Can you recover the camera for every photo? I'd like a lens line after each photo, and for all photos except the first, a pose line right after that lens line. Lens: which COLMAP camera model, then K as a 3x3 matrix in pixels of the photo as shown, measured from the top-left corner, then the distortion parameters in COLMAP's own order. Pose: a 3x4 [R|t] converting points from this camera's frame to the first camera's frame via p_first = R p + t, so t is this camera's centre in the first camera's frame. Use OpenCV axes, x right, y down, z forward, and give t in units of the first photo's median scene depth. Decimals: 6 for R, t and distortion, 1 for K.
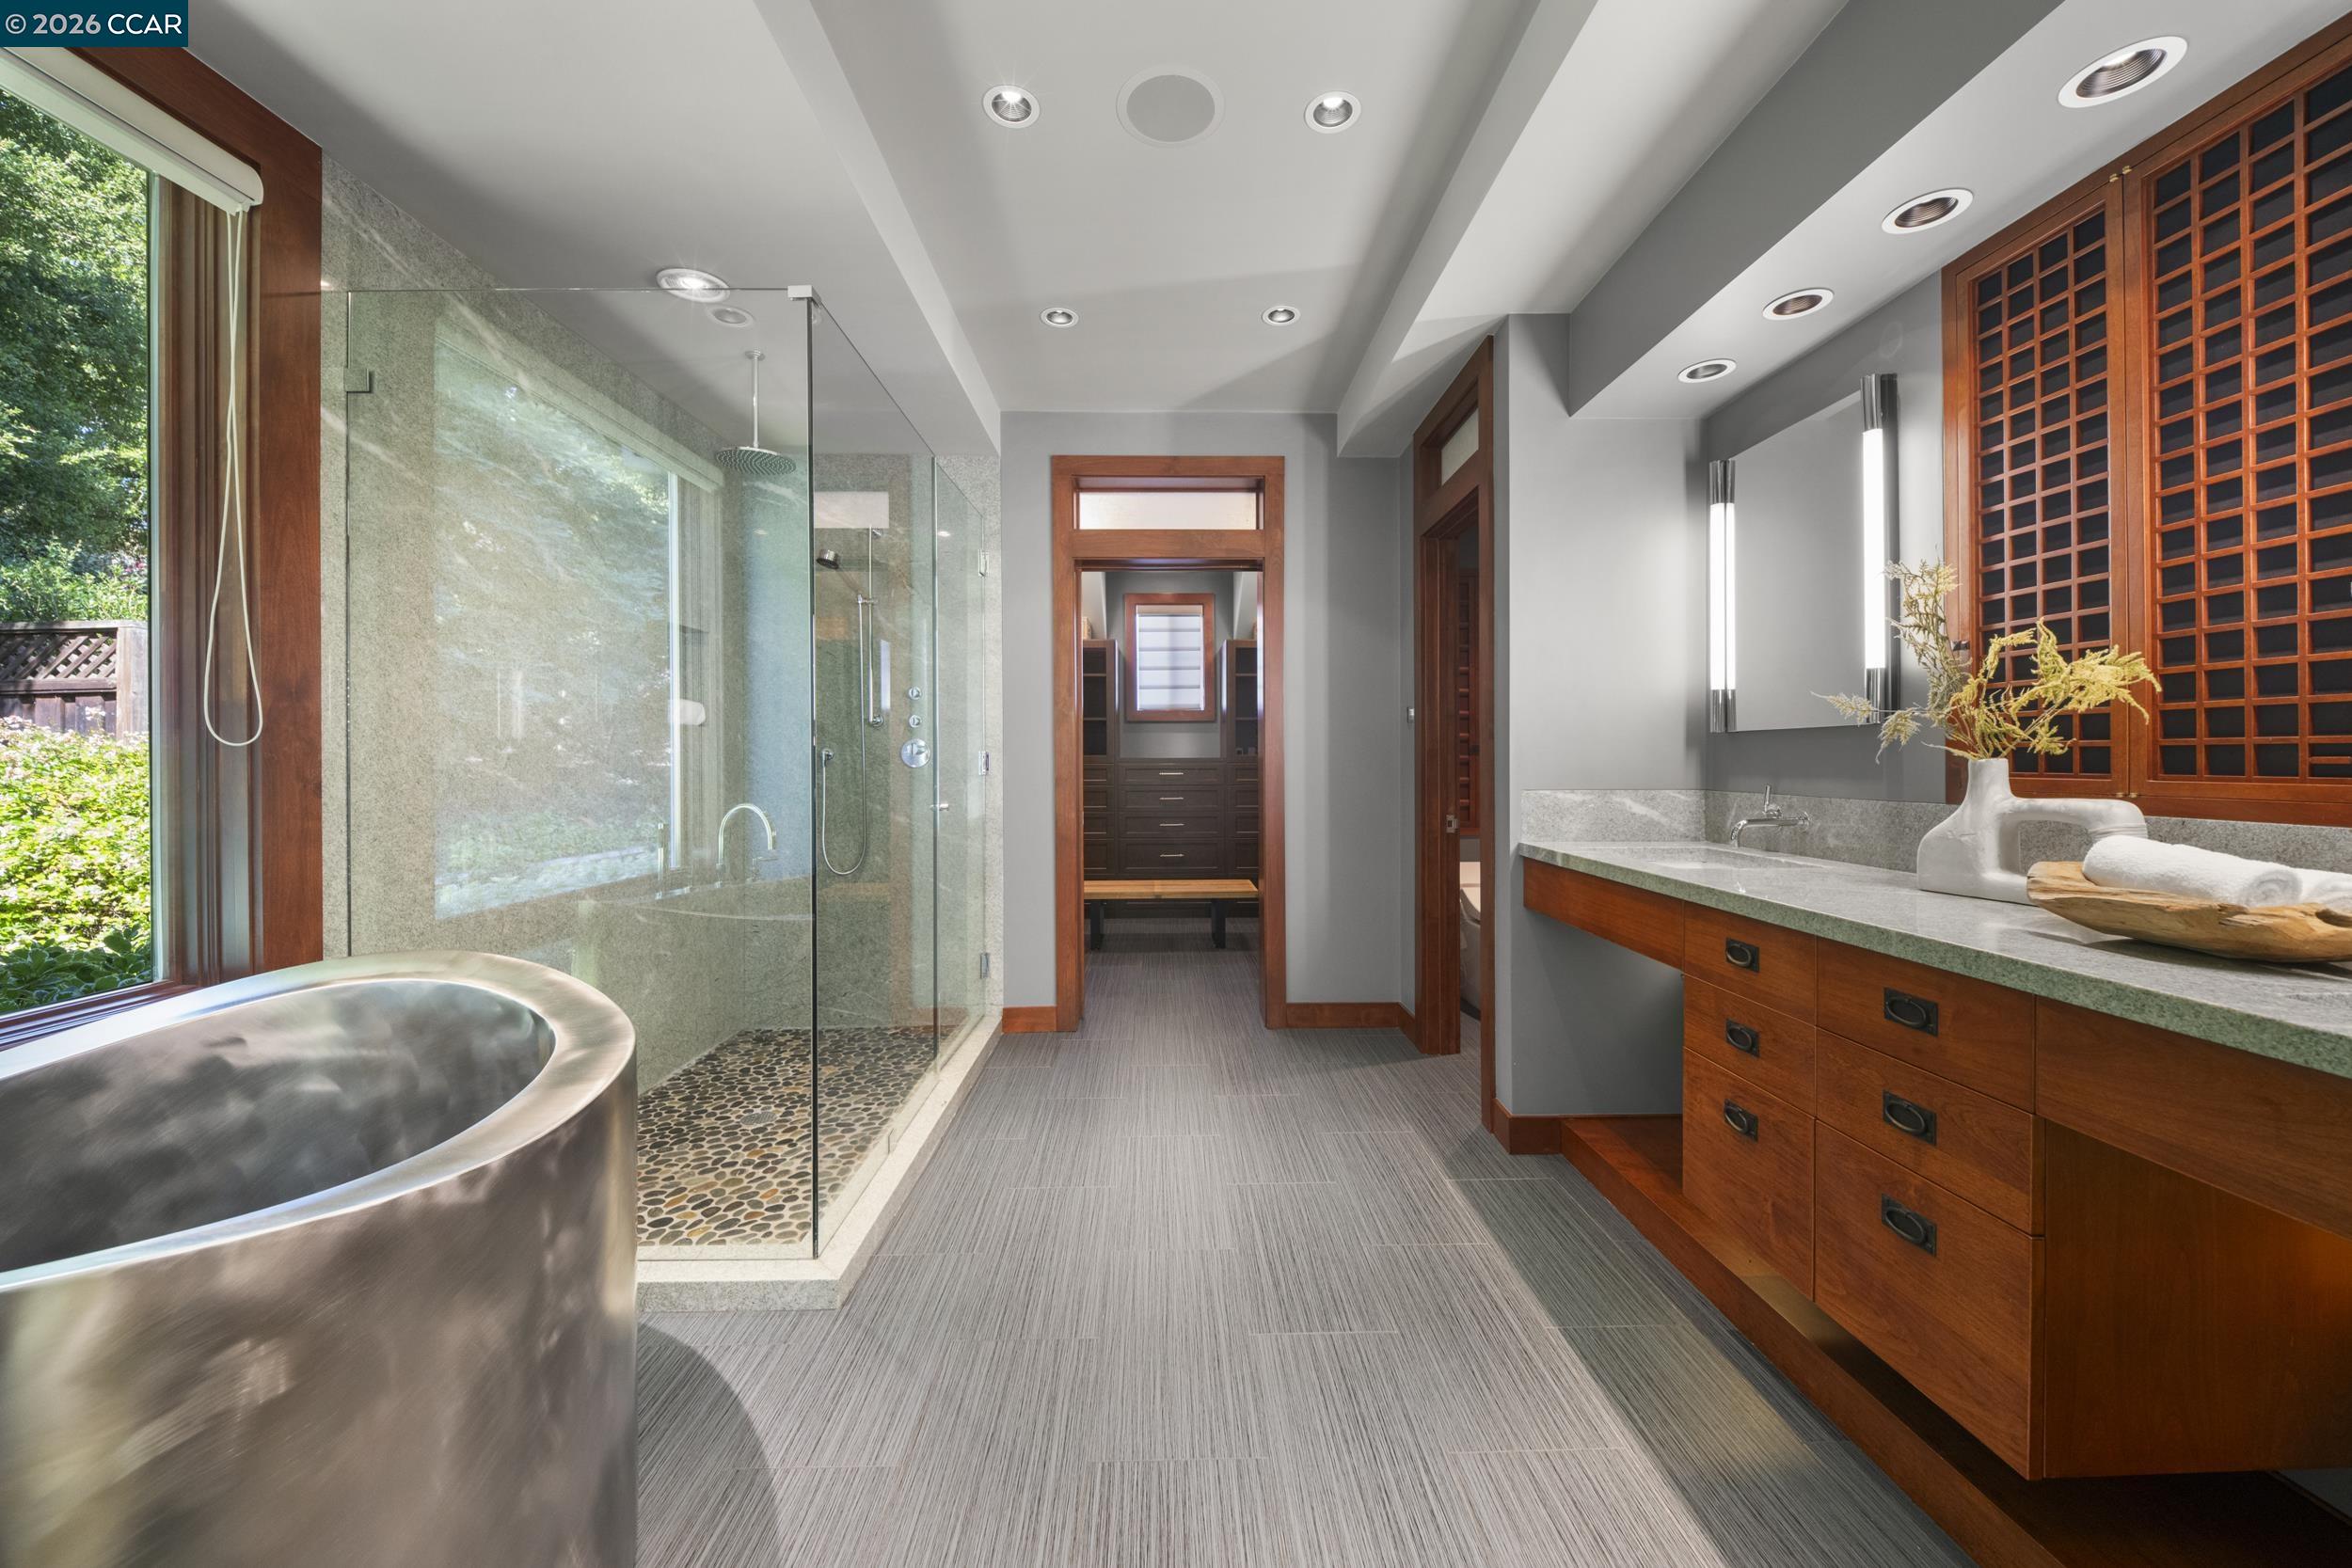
lens RADIAL K [[836.1, 0, 1179.0], [0, 836.1, 771.0], [0, 0, 1]] dist [0.011900, -0.007673]
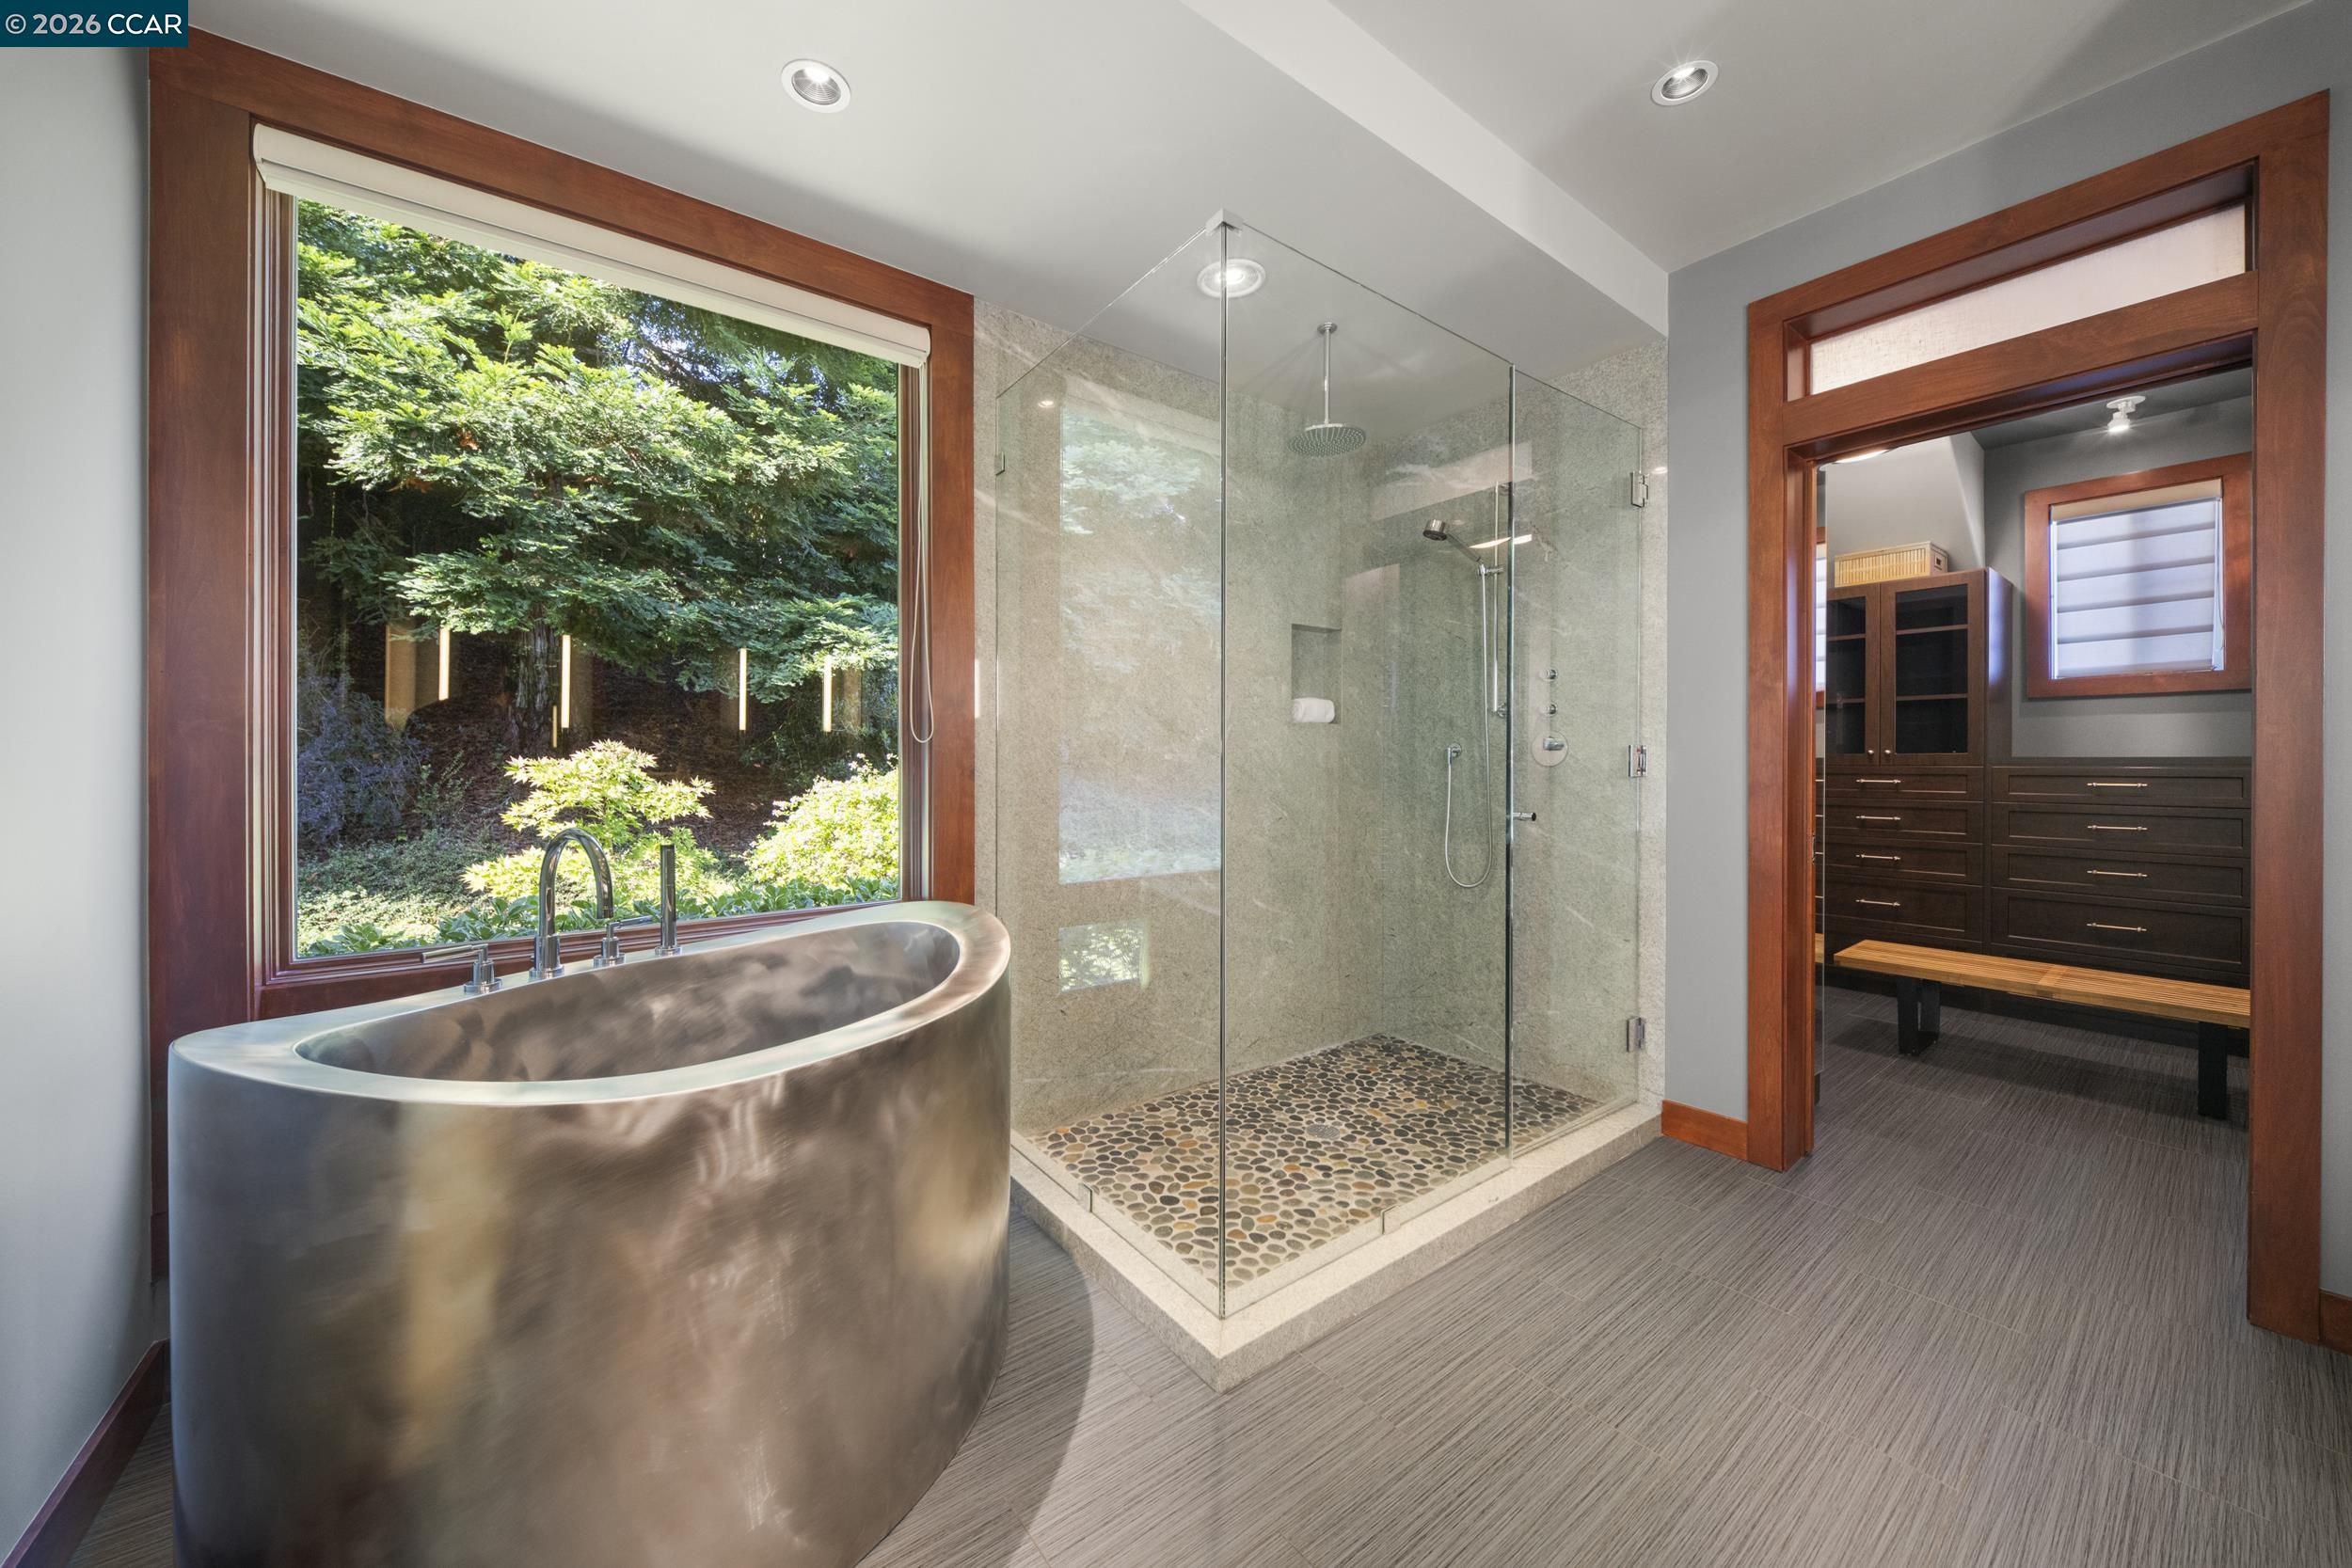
lens RADIAL K [[836.1, 0, 1179.0], [0, 836.1, 771.0], [0, 0, 1]] dist [0.011900, -0.007673]
pose [[0.588540, 0.012382, -0.808373, 0.155821], [-0.015786, 0.999868, 0.003822, 0.003551], [0.808314, 0.010511, 0.588658, 0.284166]]
